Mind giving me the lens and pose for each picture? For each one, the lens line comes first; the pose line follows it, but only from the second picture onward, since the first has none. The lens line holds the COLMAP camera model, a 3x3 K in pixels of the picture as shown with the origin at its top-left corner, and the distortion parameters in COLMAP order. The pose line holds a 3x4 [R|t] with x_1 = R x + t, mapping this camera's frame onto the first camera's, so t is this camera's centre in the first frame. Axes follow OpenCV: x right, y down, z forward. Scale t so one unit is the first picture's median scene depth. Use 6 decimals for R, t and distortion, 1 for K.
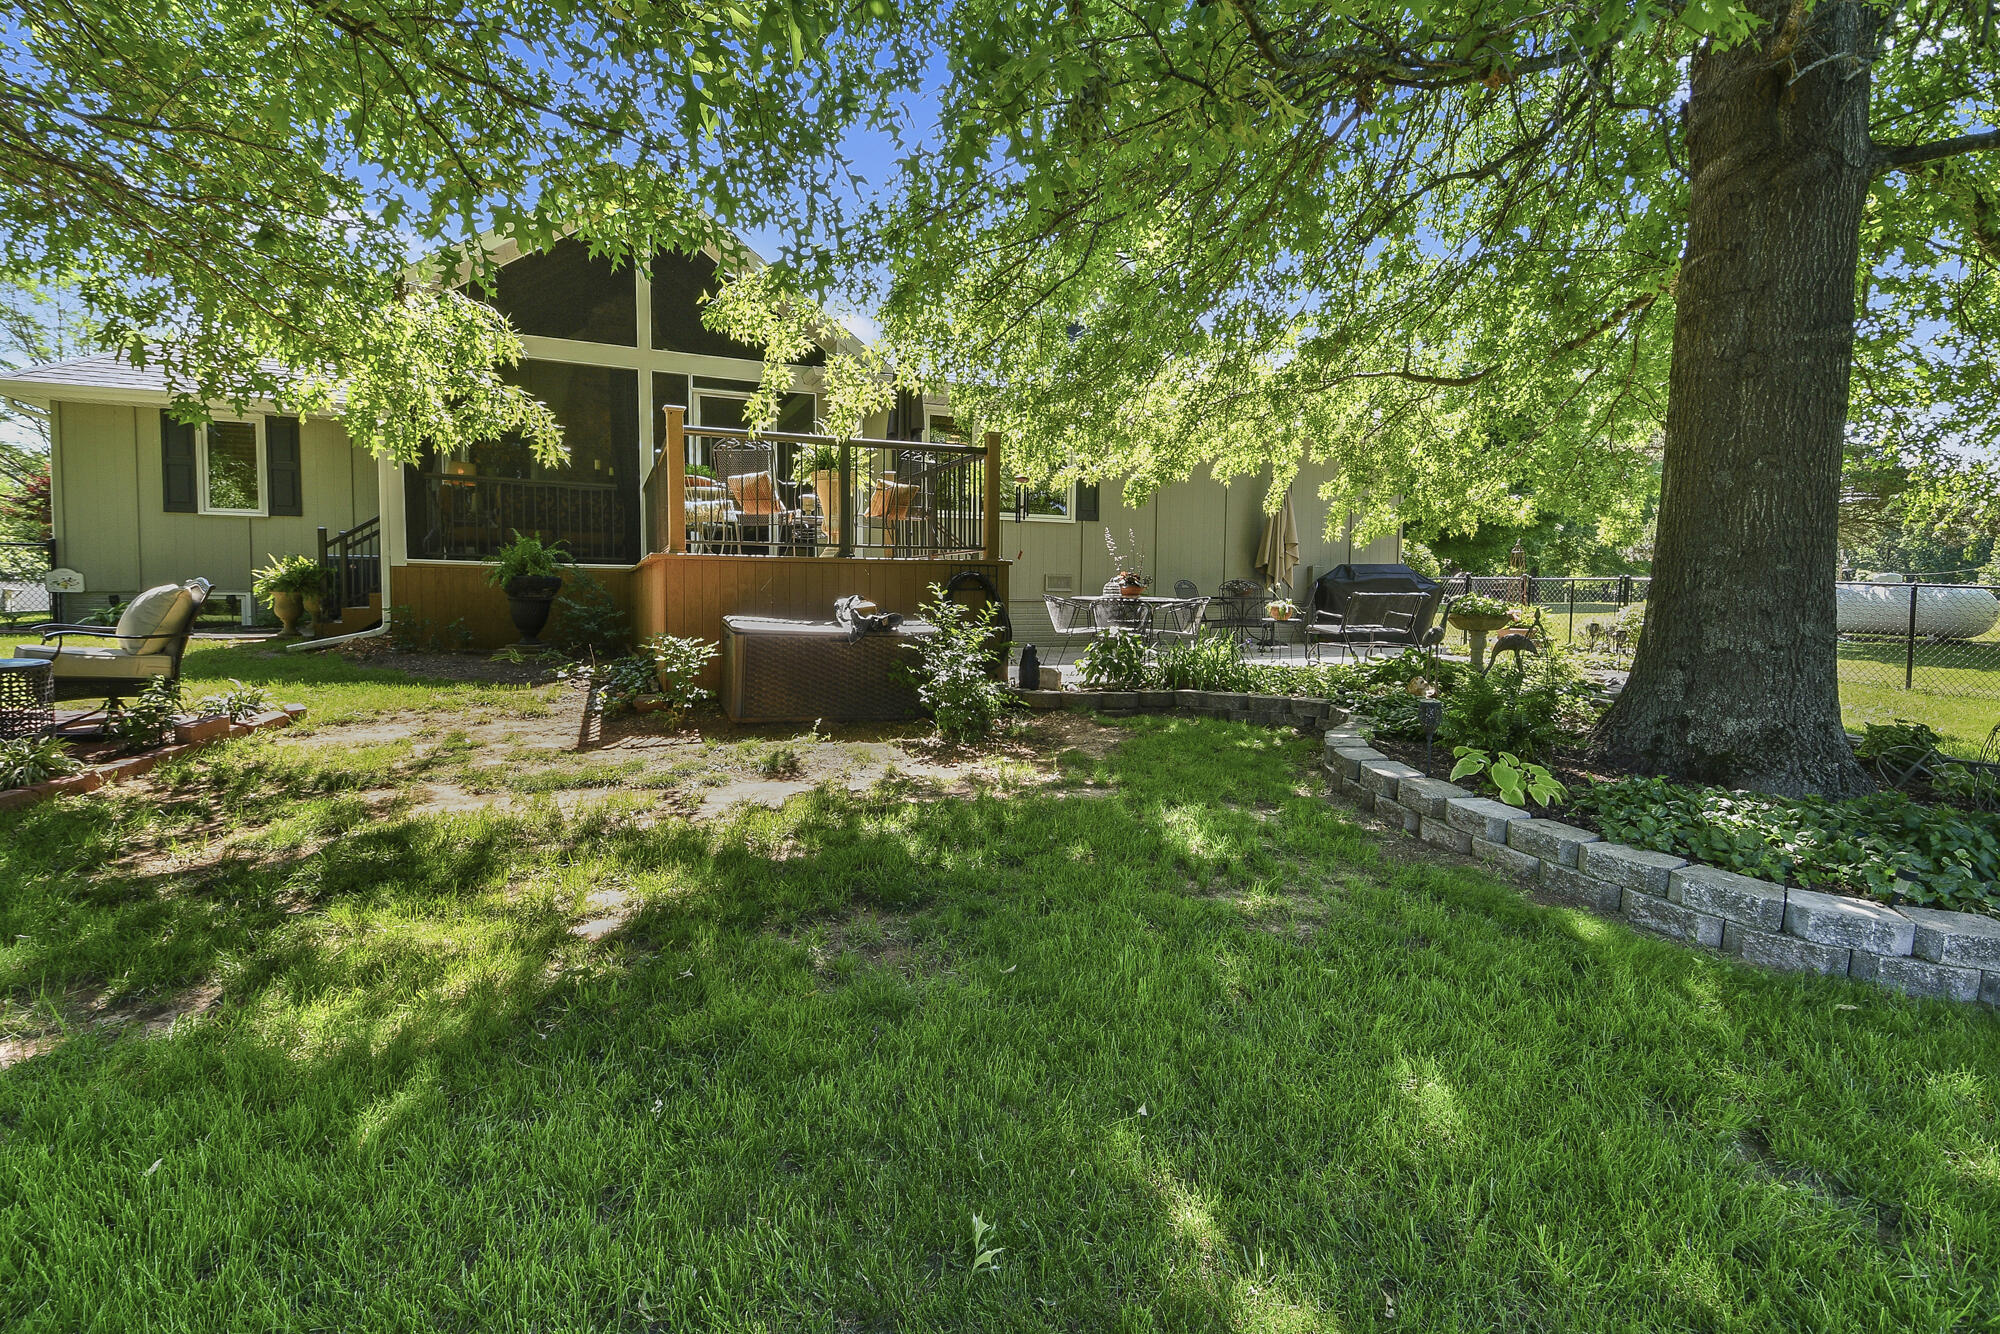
lens RADIAL K [[878.4, 0, 1000.2], [0, 878.4, 638.3], [0, 0, 1]] dist [-0.000811, -0.004835]
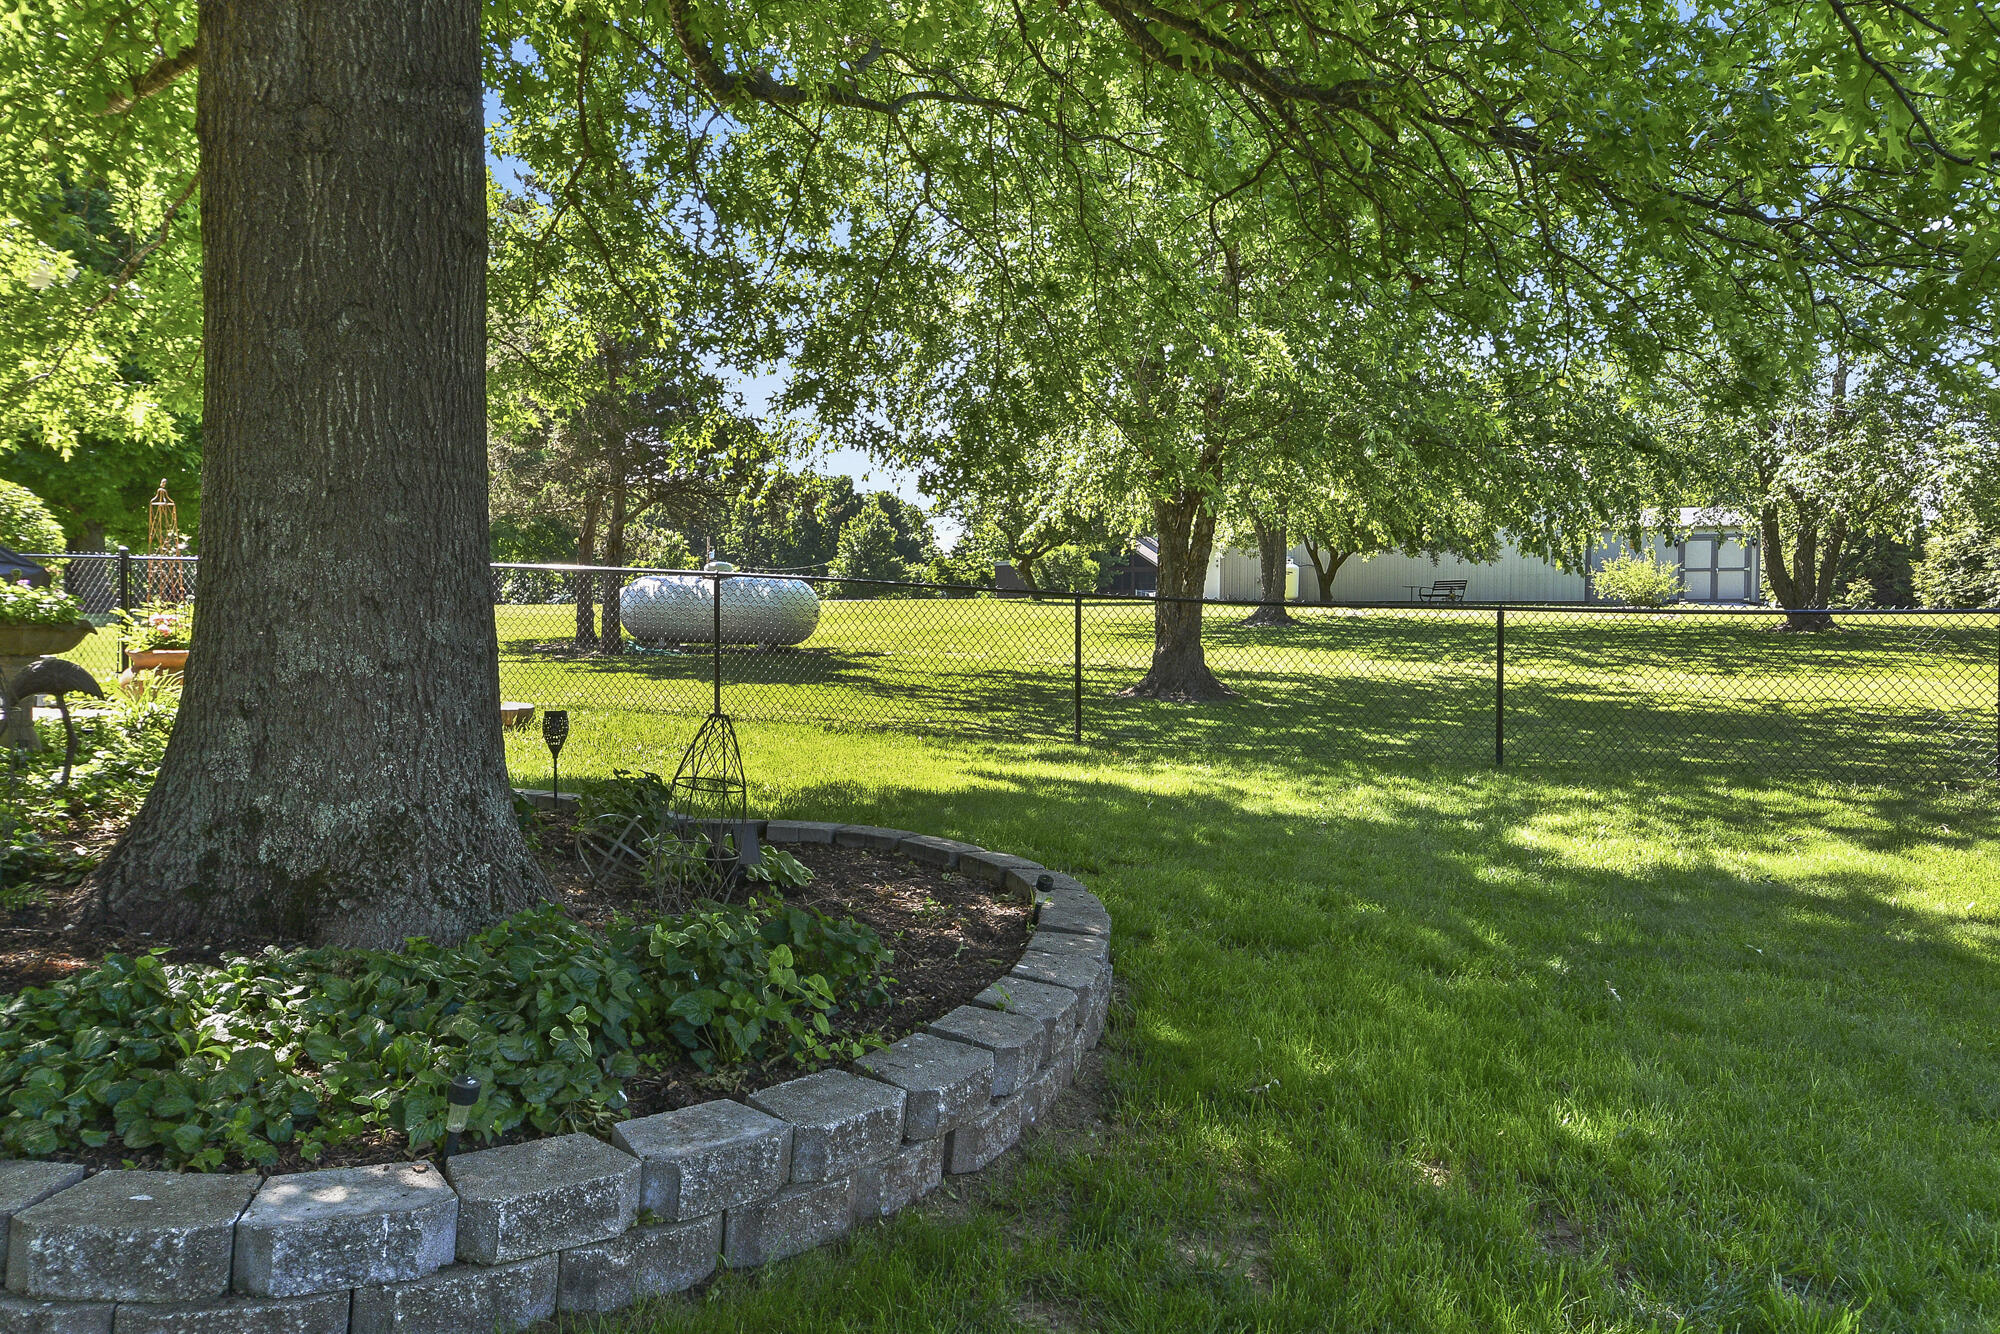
lens RADIAL K [[1608.4, 0, 1000.0], [0, 1608.4, 667.0], [0, 0, 1]] dist [0.093305, 0.000426]
pose [[0.571449, -0.040182, 0.819654, 0.319172], [0.042926, 0.998897, 0.019041, 0.009391], [-0.819514, 0.024304, 0.572543, 0.128349]]
